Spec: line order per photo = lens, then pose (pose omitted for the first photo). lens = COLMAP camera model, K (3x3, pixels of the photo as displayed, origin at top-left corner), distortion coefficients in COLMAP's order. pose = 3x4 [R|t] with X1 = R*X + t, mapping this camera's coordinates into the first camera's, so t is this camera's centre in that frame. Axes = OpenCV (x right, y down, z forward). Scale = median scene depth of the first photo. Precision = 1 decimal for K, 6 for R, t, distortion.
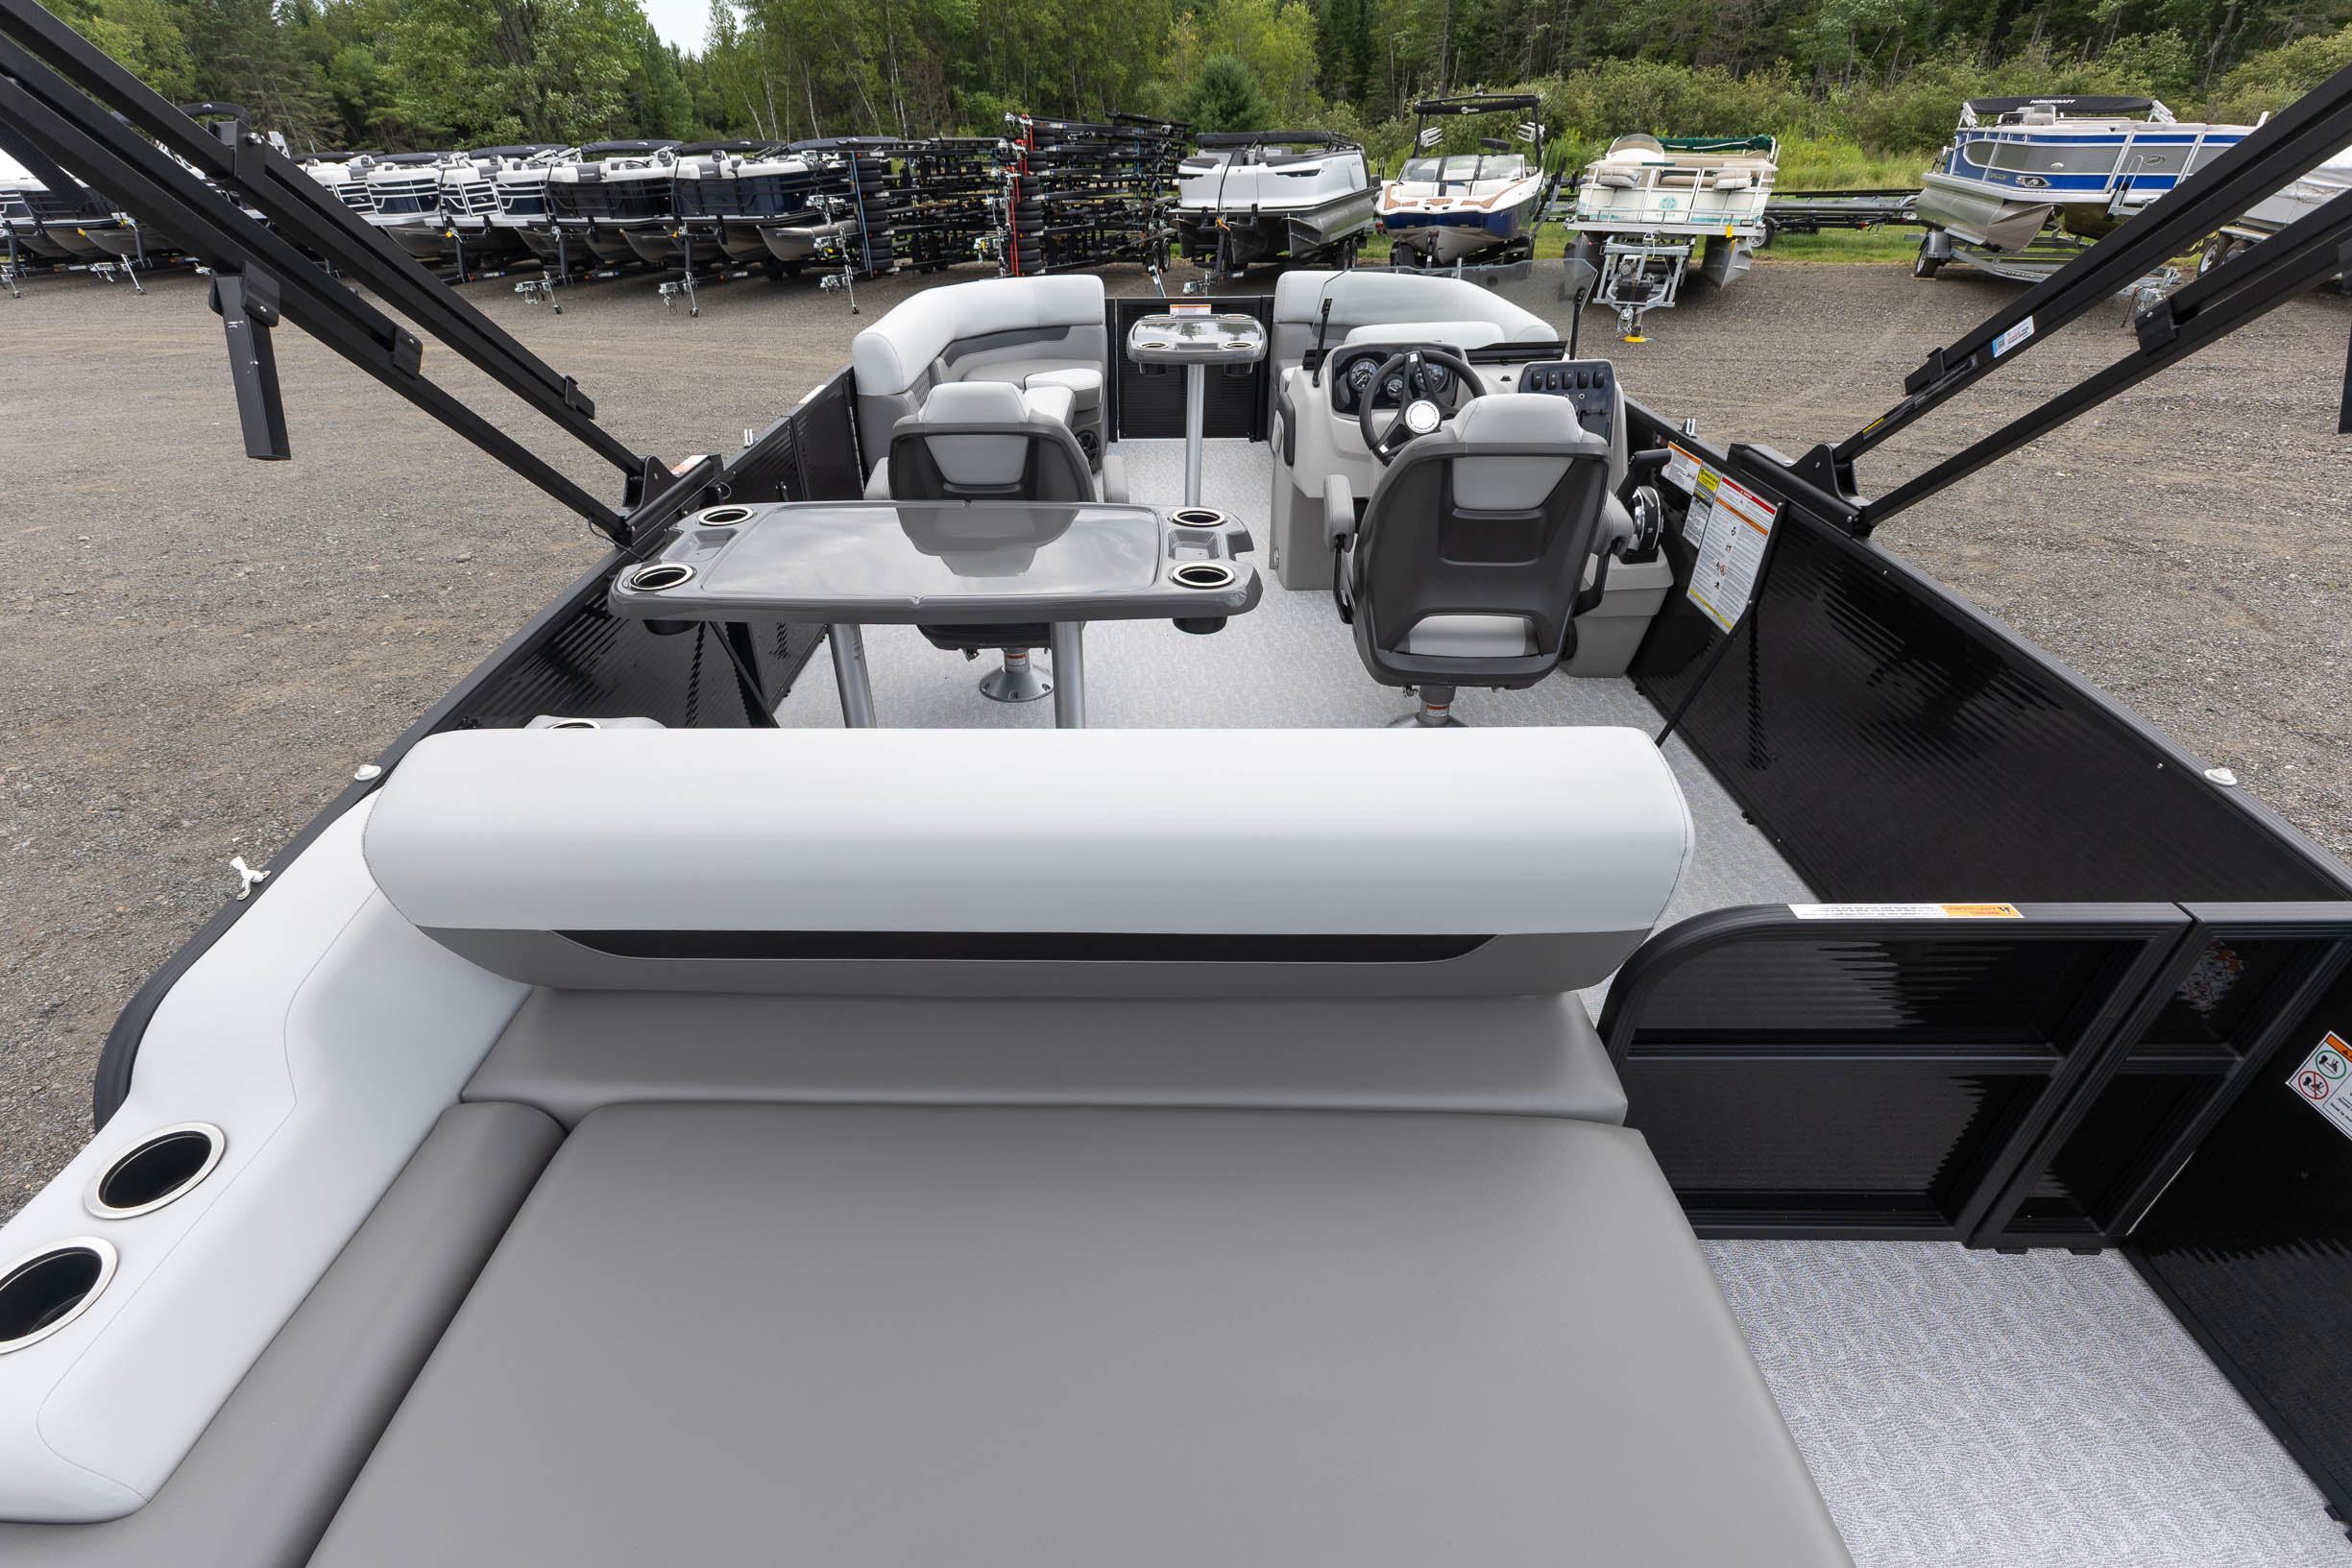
lens RADIAL K [[1027.7, 0, 1113.1], [0, 1027.7, 796.1], [0, 0, 1]] dist [0.017833, -0.008763]
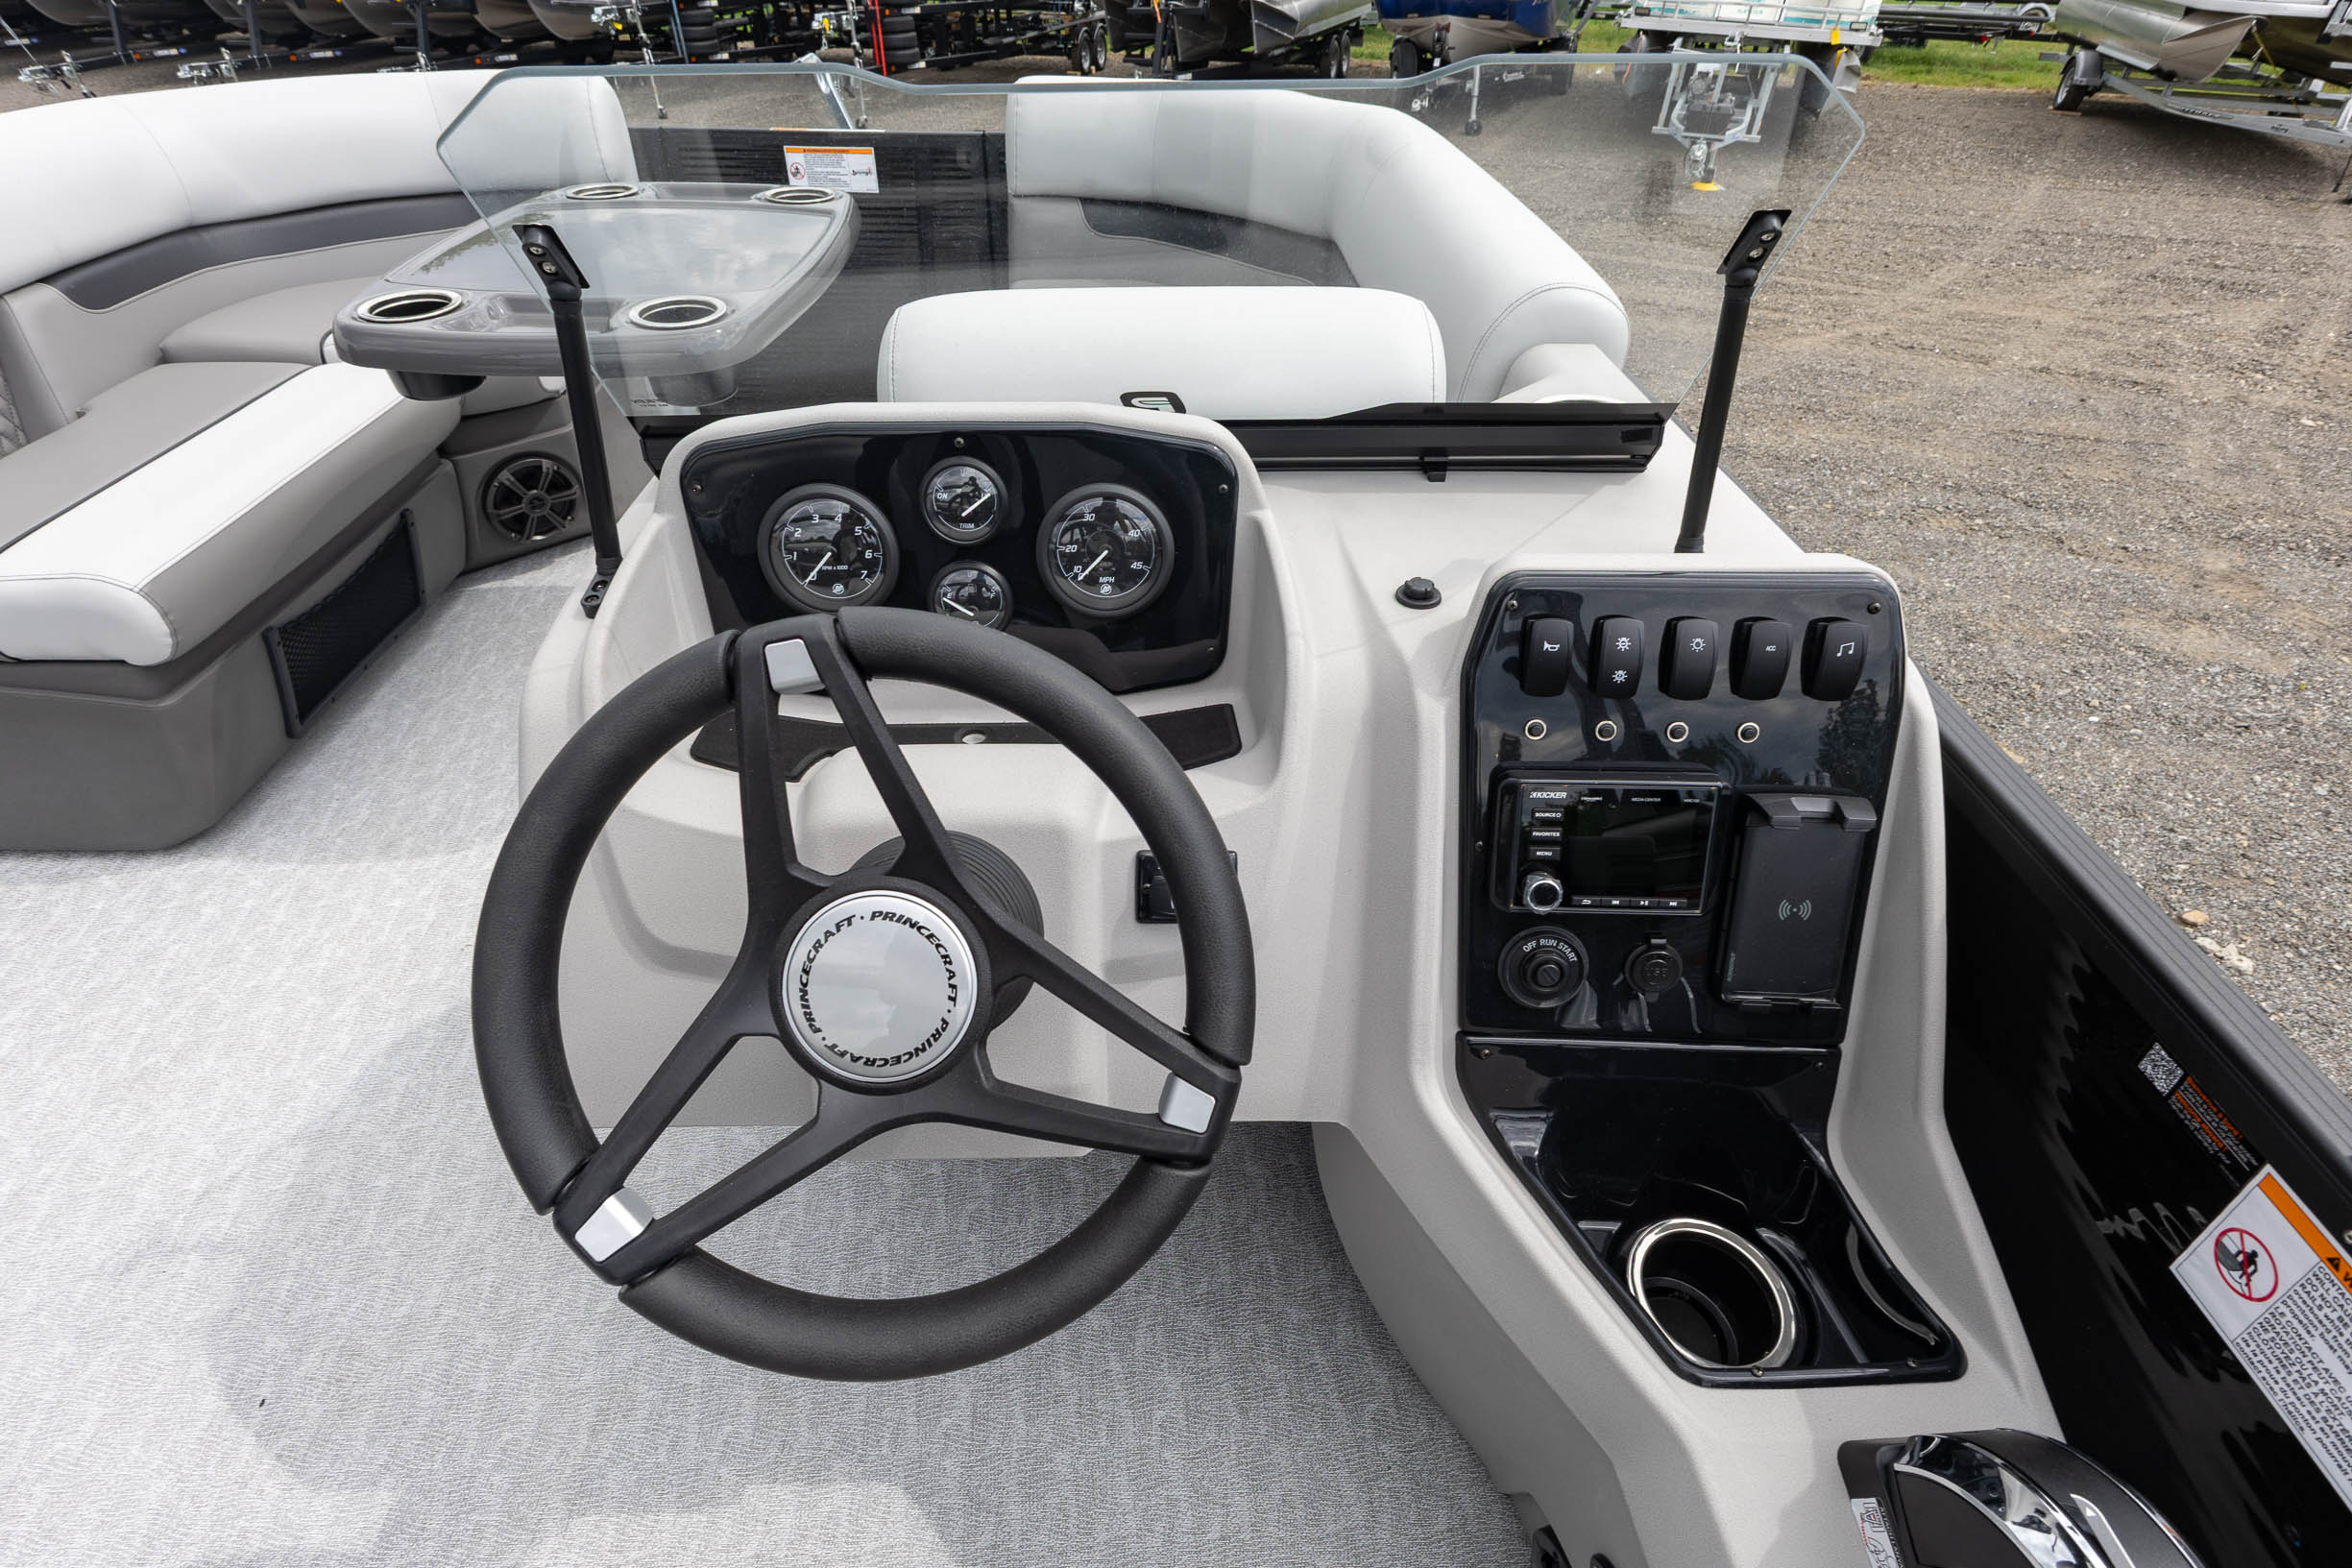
lens RADIAL K [[1140.3, 0, 1164.9], [0, 1140.3, 781.0], [0, 0, 1]] dist [0.002134, -0.005049]
pose [[0.998479, -0.005525, 0.054853, 0.062513], [0.000698, 0.996153, 0.087633, -0.077682], [-0.055126, -0.087462, 0.994641, 0.150687]]
